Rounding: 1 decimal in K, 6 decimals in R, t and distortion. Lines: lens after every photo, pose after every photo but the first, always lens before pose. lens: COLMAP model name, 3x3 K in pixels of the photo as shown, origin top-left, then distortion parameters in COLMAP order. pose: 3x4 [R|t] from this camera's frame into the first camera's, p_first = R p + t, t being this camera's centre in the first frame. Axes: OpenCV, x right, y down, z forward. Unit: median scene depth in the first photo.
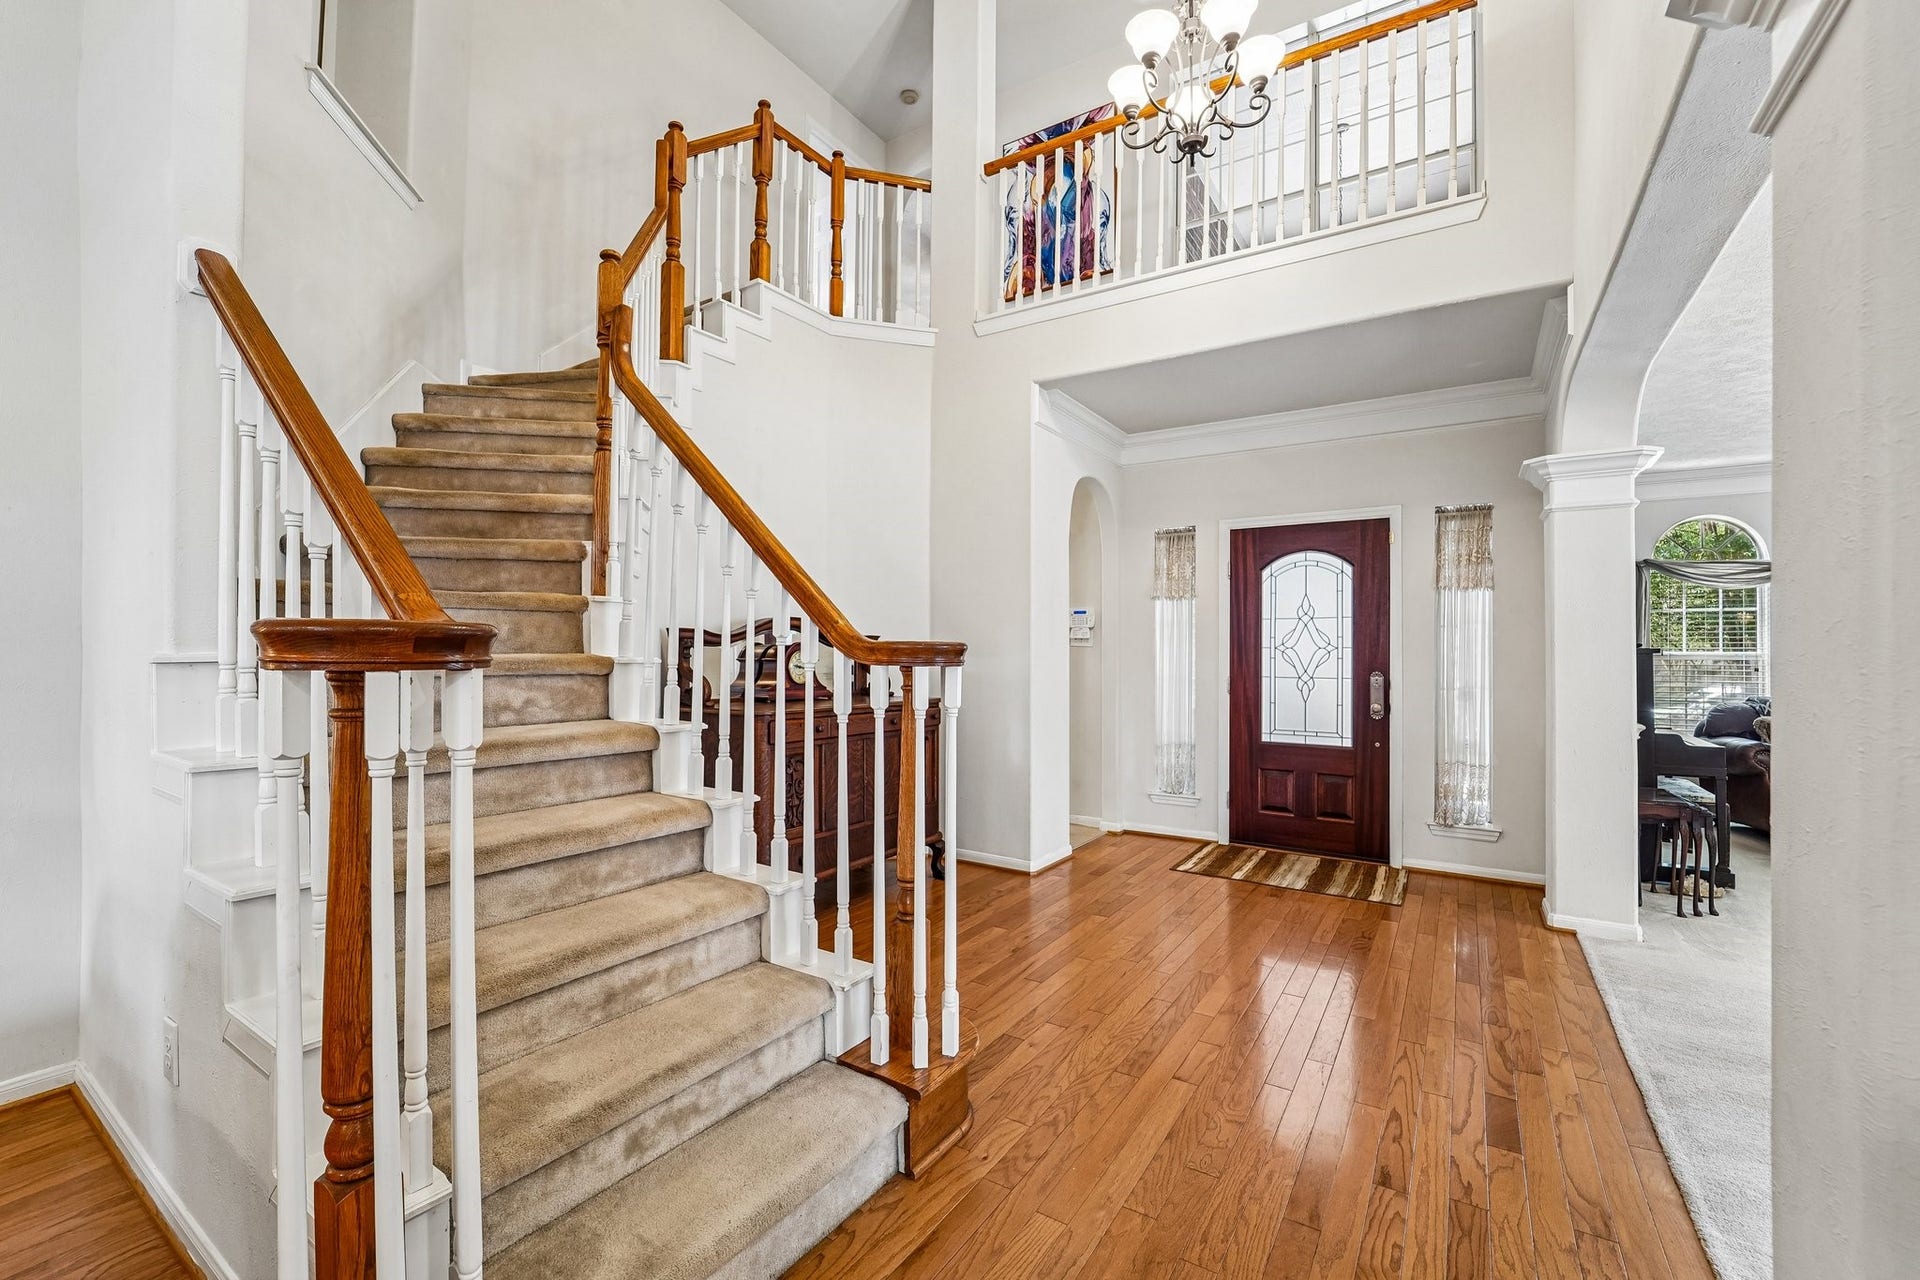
lens RADIAL K [[806.7, 0, 951.4], [0, 806.7, 649.2], [0, 0, 1]] dist [-0.018777, -0.000269]
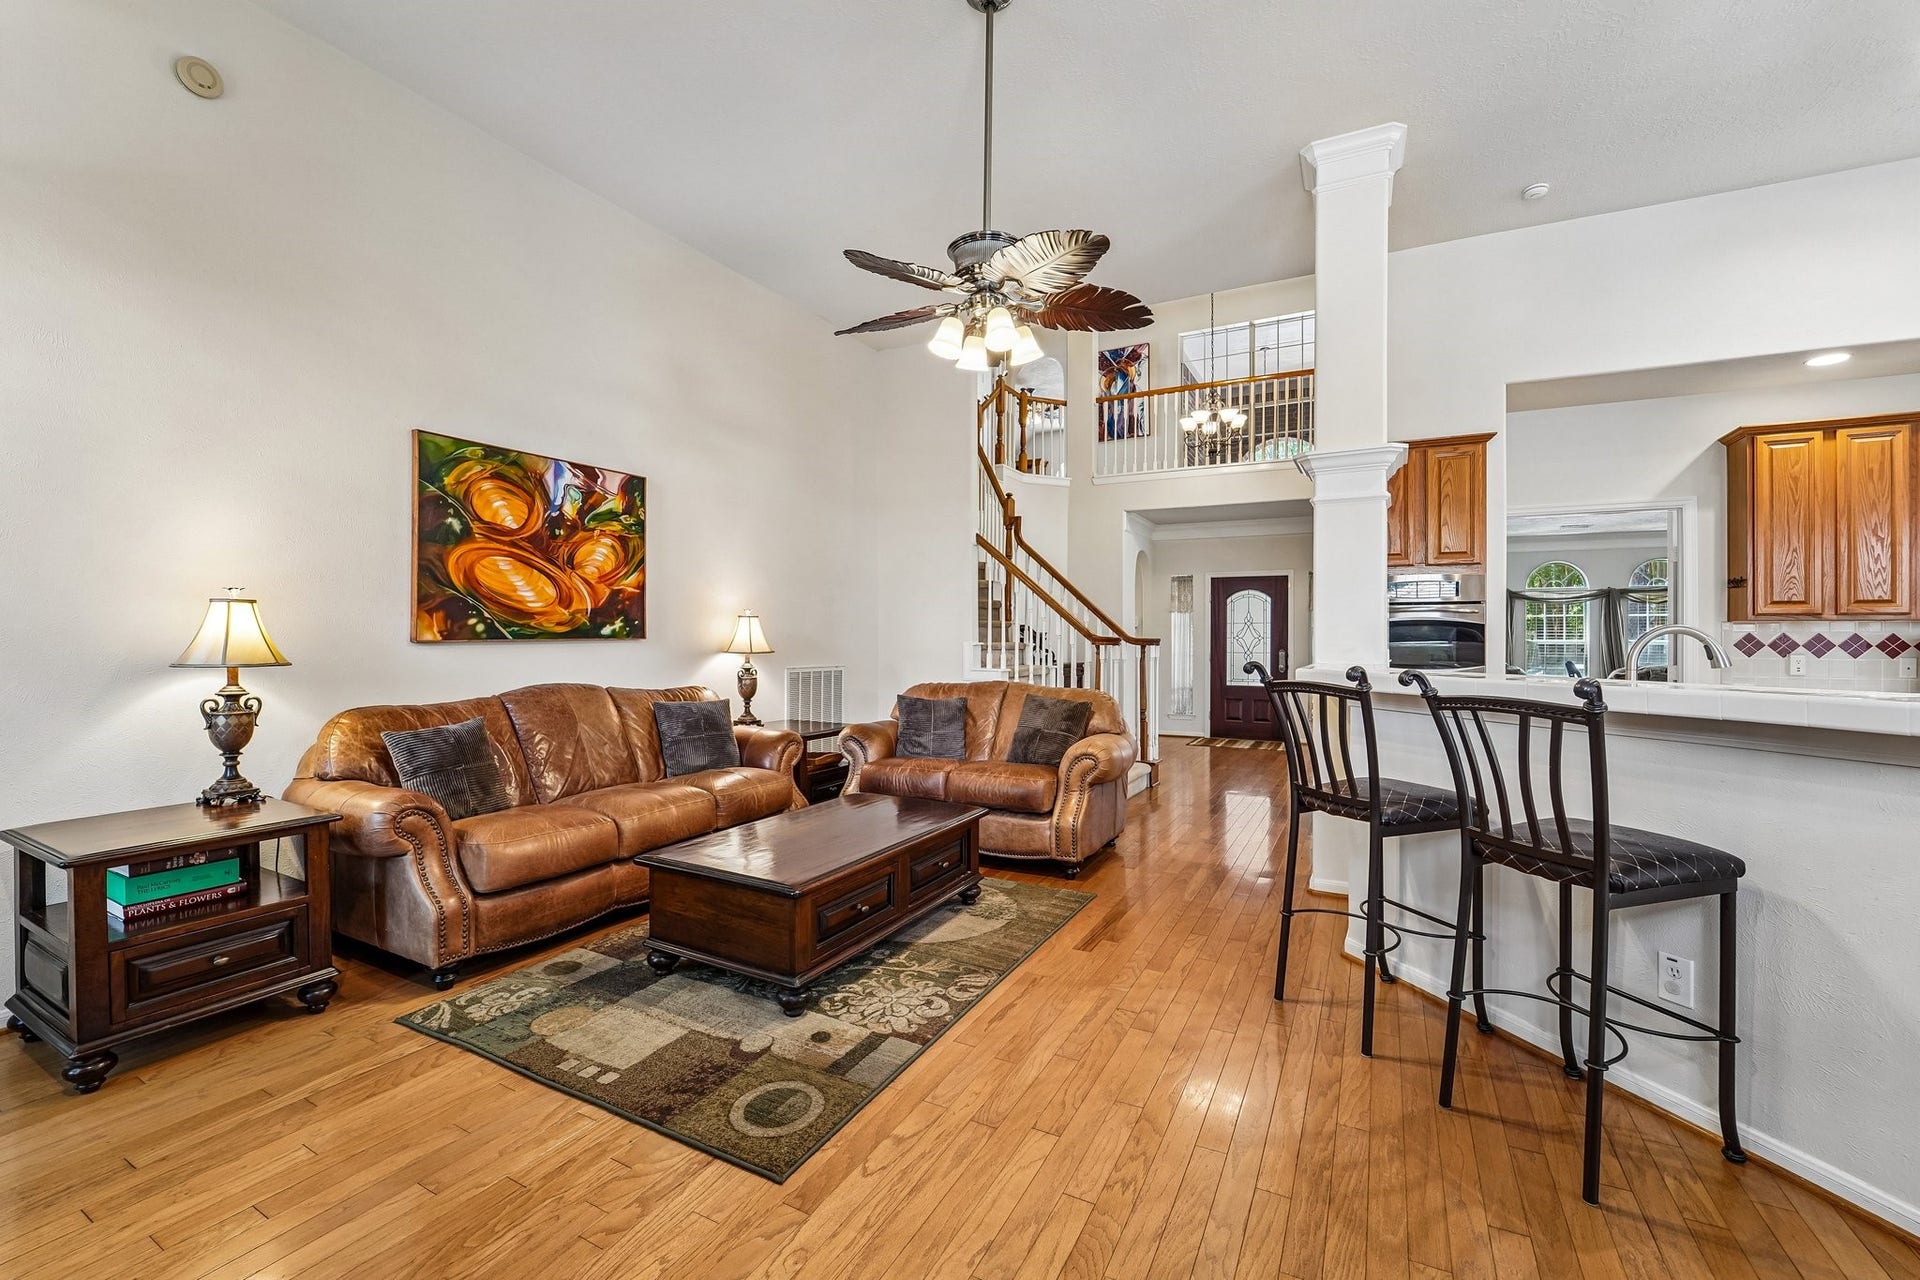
lens RADIAL K [[806.7, 0, 951.4], [0, 806.7, 649.2], [0, 0, 1]] dist [-0.018777, -0.000269]
pose [[0.995760, -0.006444, 0.091761, -0.468293], [0.004982, 0.999857, 0.016157, -0.009107], [-0.091852, -0.015631, 0.995650, -0.905434]]
